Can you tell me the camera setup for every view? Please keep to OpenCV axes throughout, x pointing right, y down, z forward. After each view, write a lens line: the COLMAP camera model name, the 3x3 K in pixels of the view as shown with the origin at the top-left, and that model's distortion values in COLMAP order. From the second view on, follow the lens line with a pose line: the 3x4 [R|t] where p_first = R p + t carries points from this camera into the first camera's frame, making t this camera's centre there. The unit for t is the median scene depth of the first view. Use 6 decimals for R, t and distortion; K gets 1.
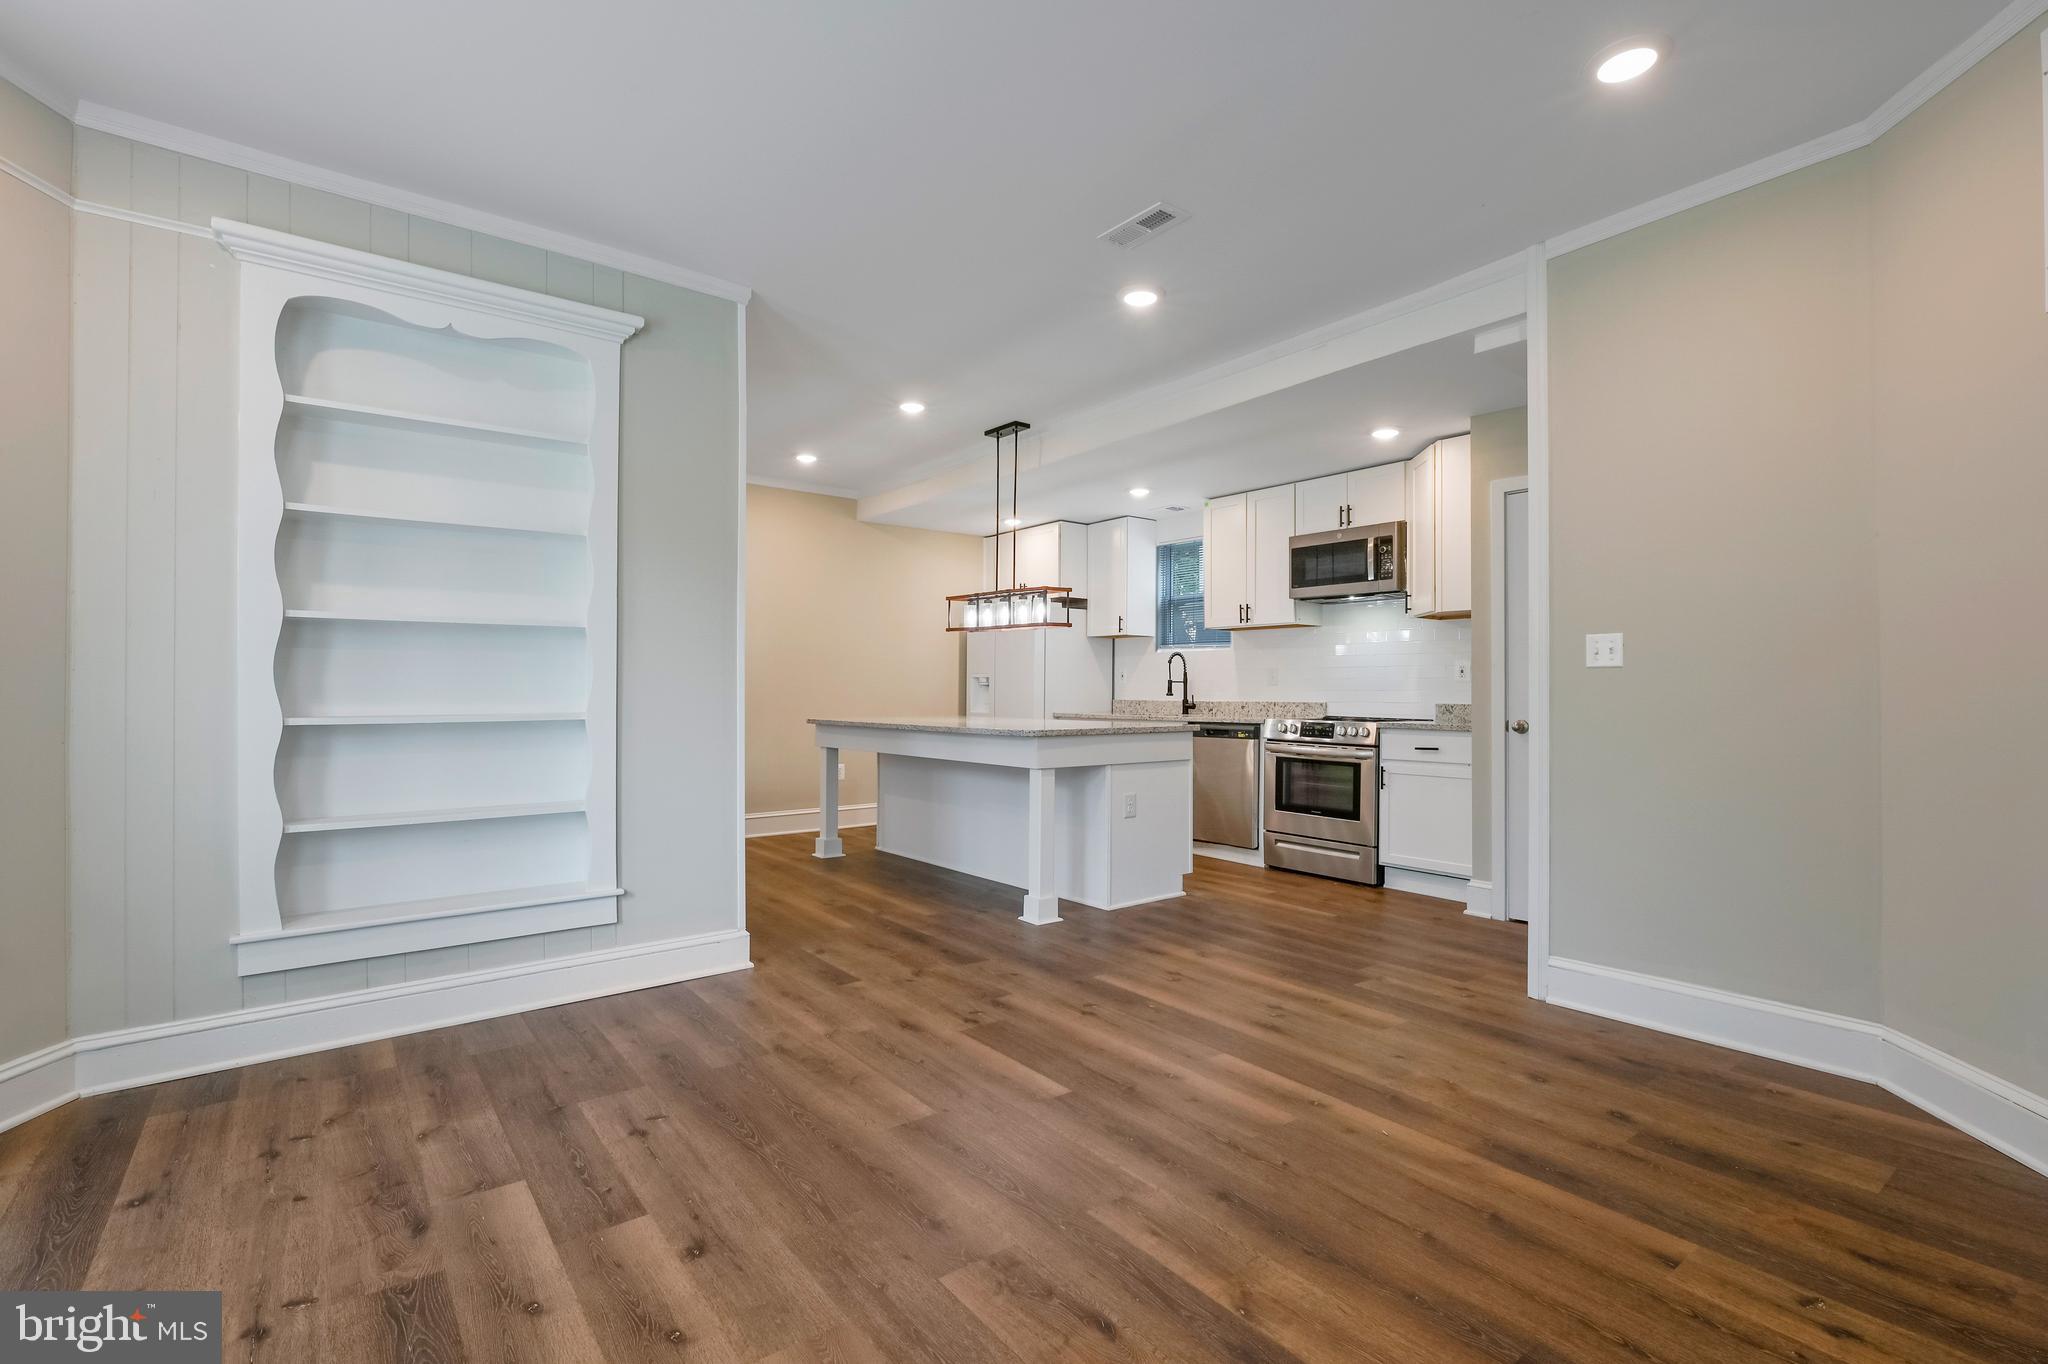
lens RADIAL K [[947.5, 0, 1027.4], [0, 947.5, 676.3], [0, 0, 1]] dist [-0.034897, -0.000885]
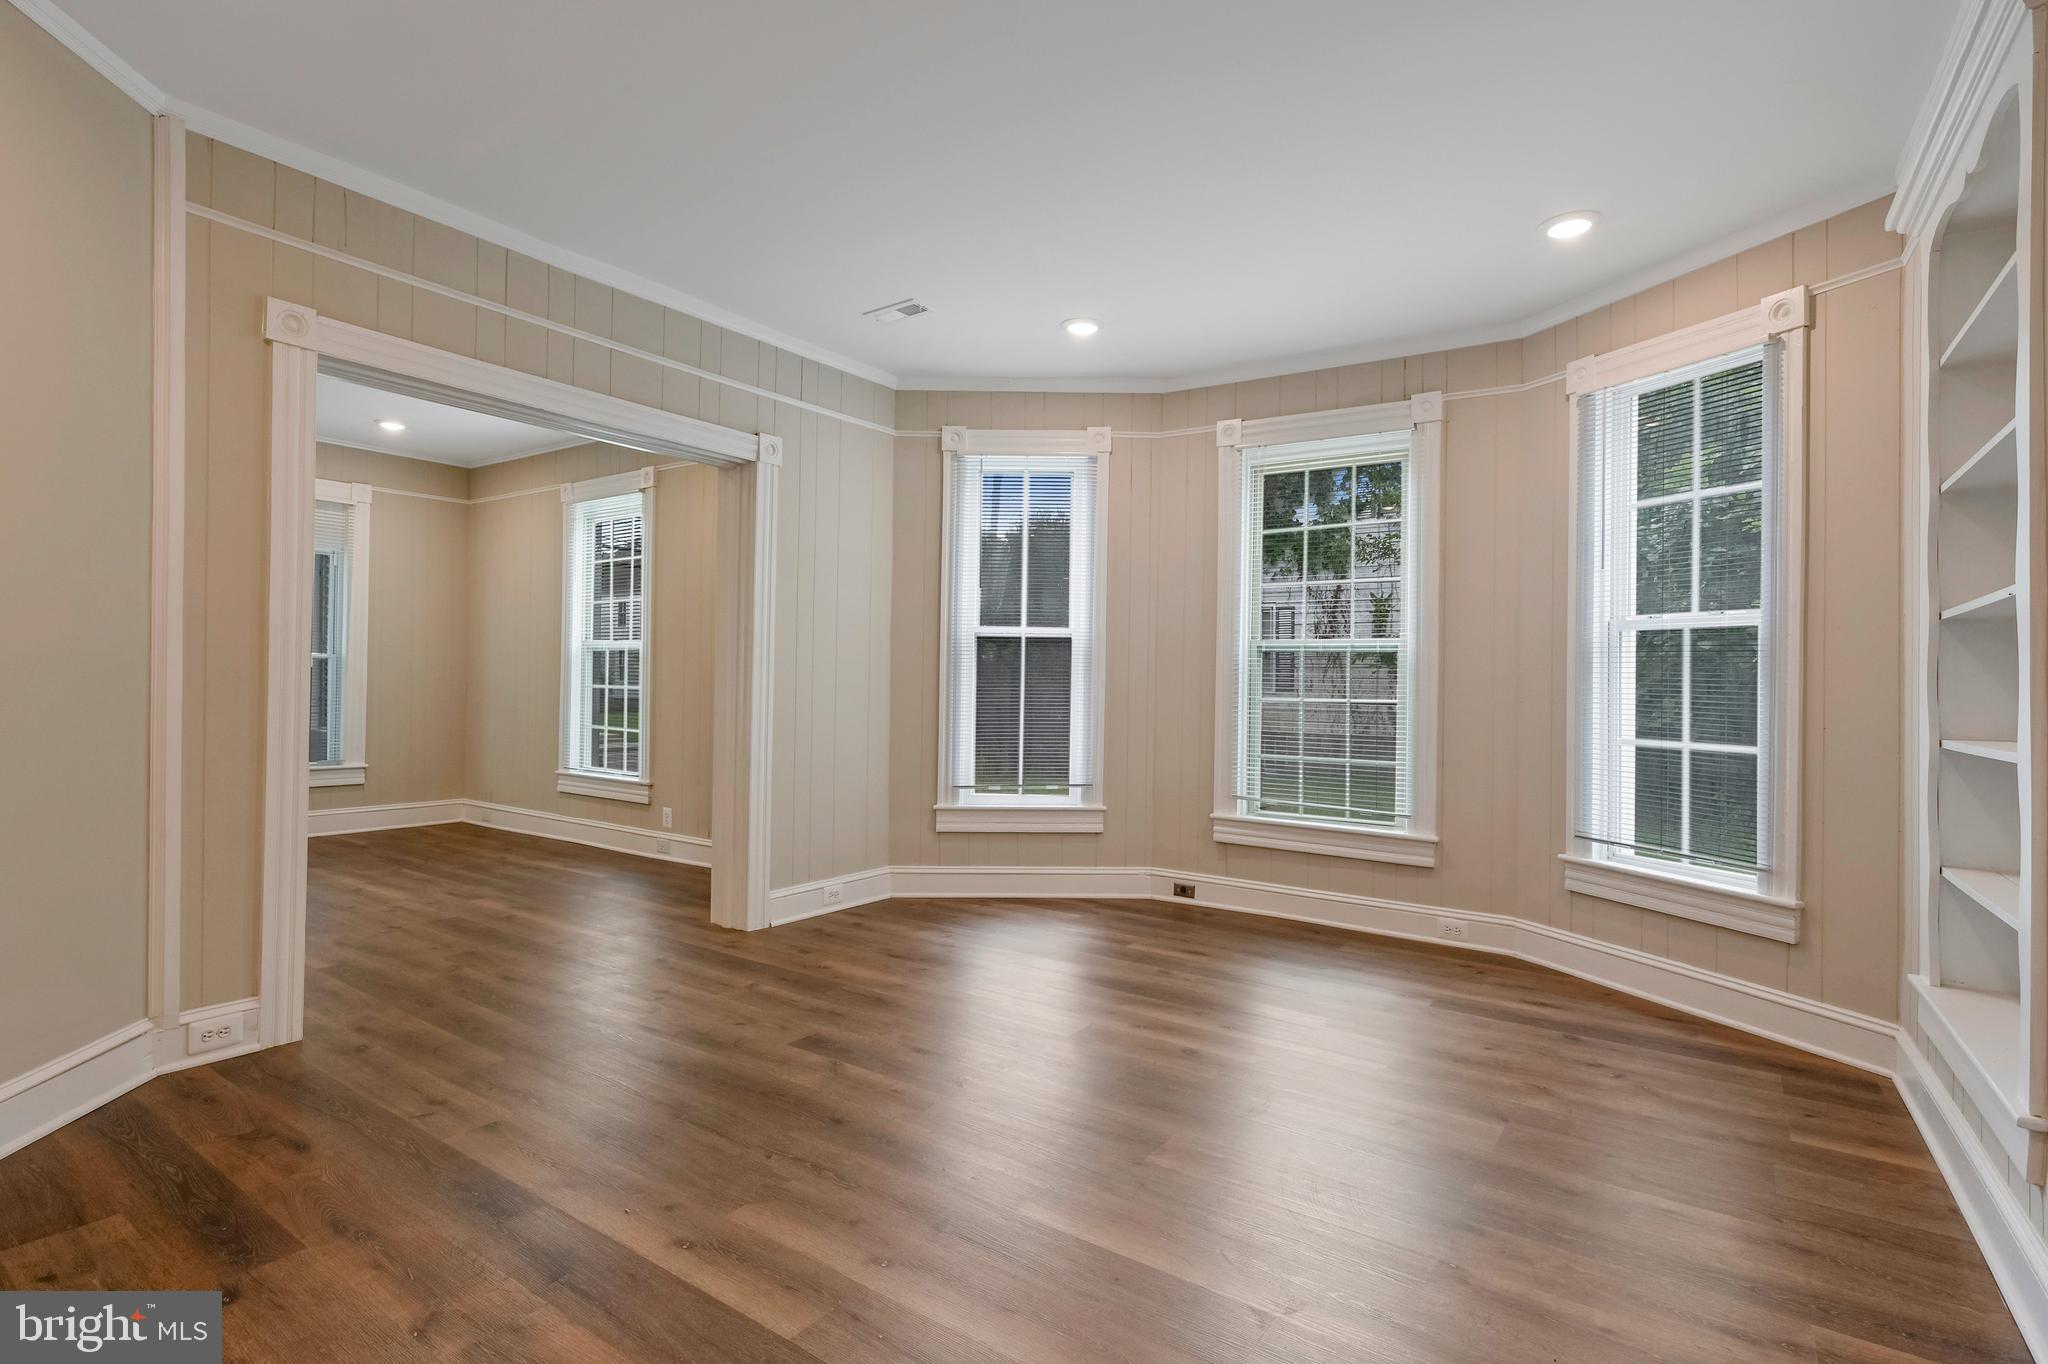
lens RADIAL K [[995.9, 0, 1056.2], [0, 995.9, 674.6], [0, 0, 1]] dist [-0.013075, -0.000776]
pose [[-0.947799, -0.016913, -0.318419, 0.136862], [-0.010915, 0.999728, -0.020611, 0.009396], [0.318681, -0.016060, -0.947726, 0.874715]]
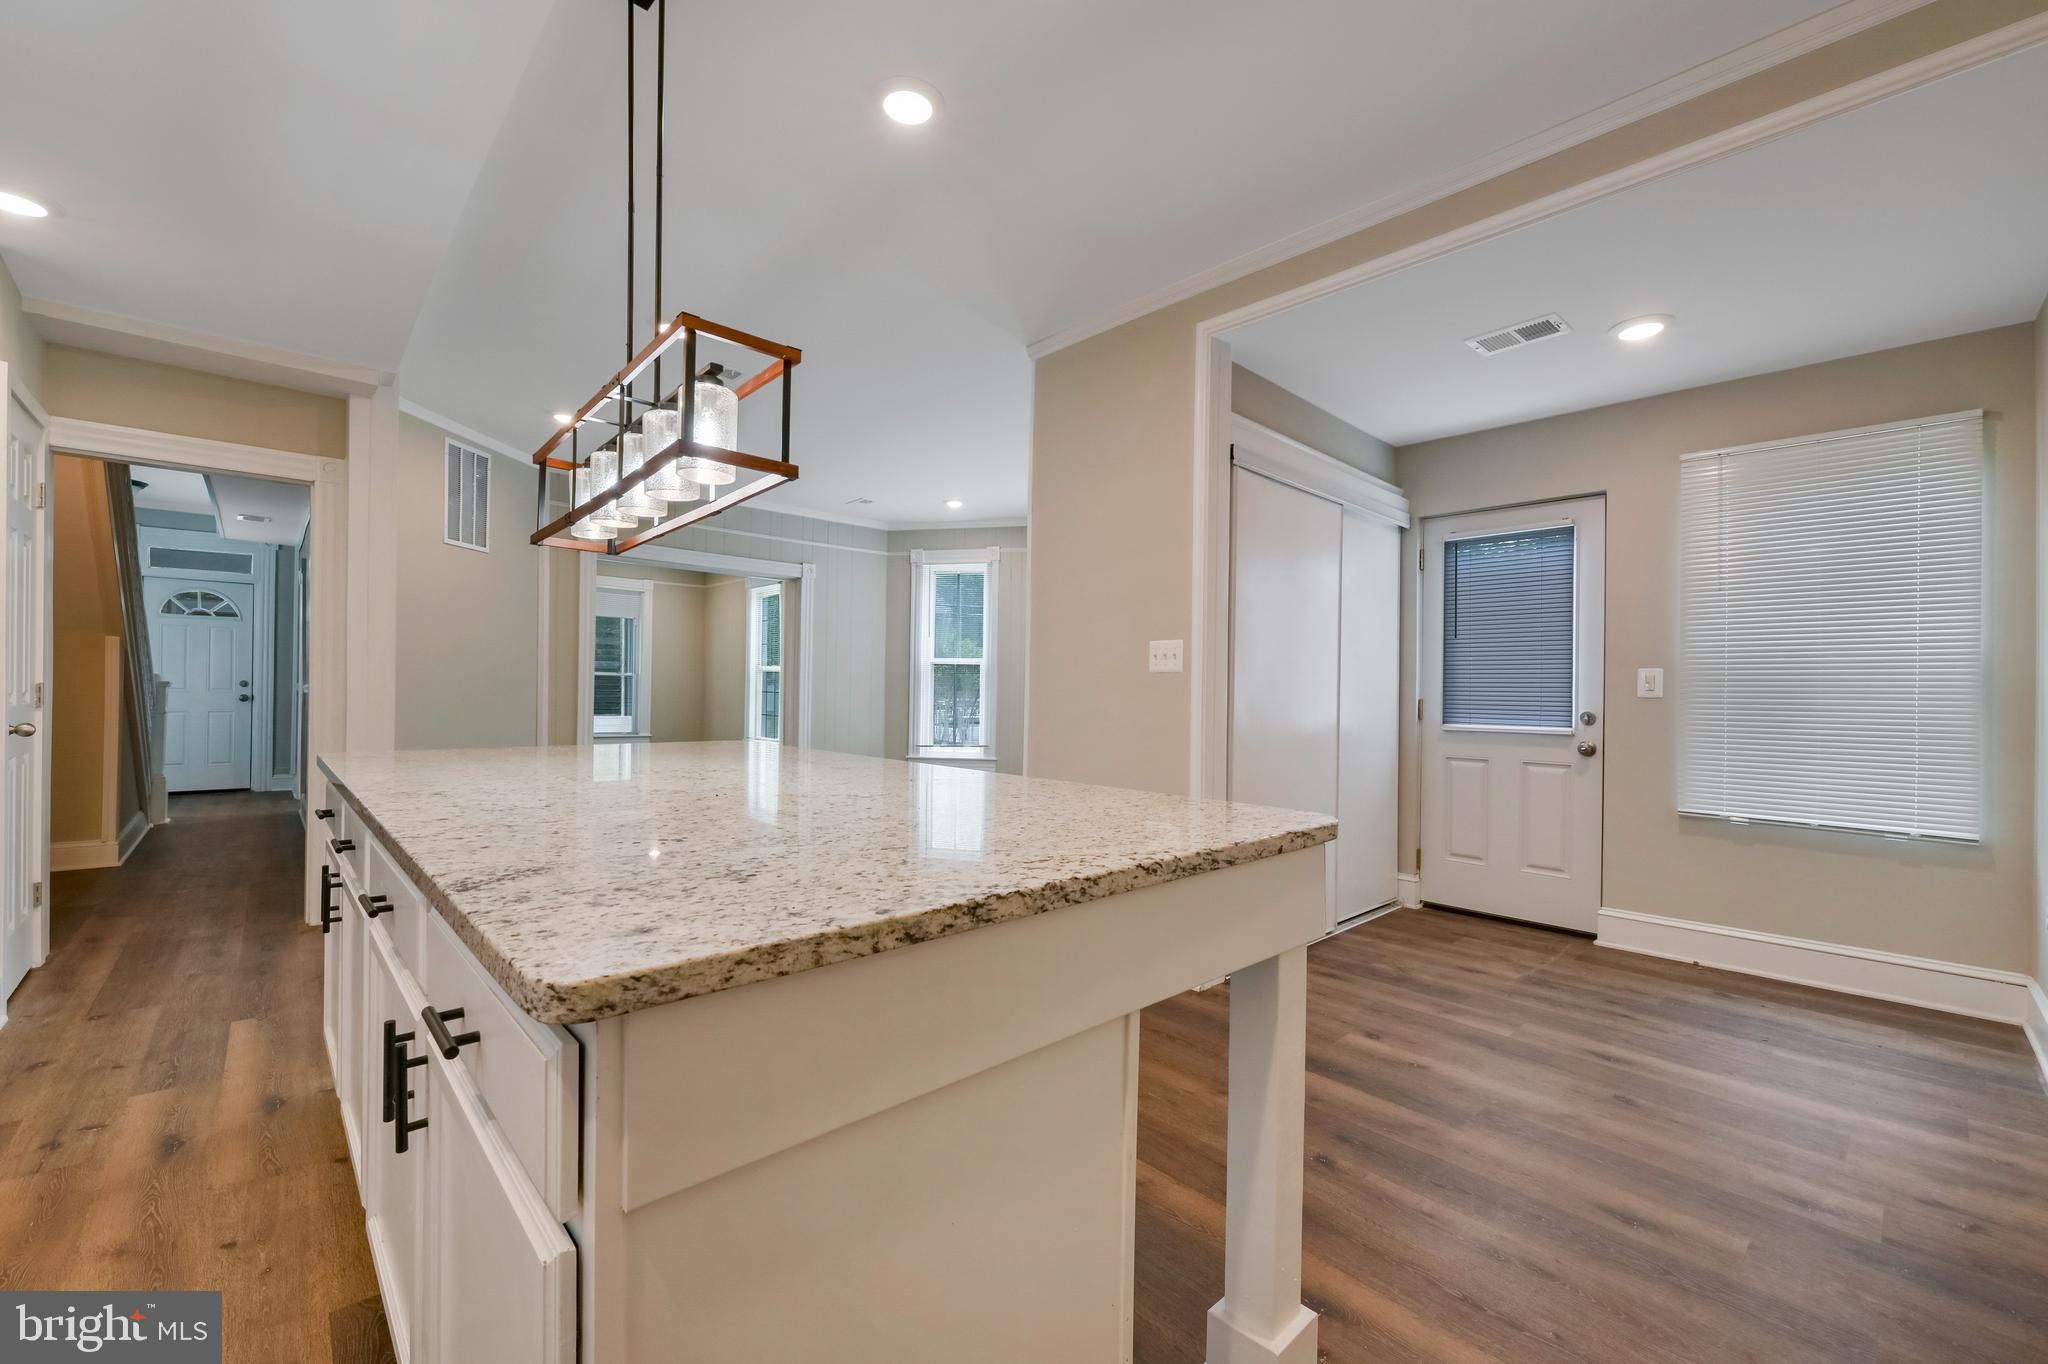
lens RADIAL K [[828.9, 0, 1040.3], [0, 828.9, 692.3], [0, 0, 1]] dist [-0.006710, 0.000324]
pose [[-0.994869, -0.015718, -0.099945, -0.152470], [-0.014754, 0.999837, -0.010379, 0.016630], [0.100092, -0.008851, -0.994939, 1.431842]]
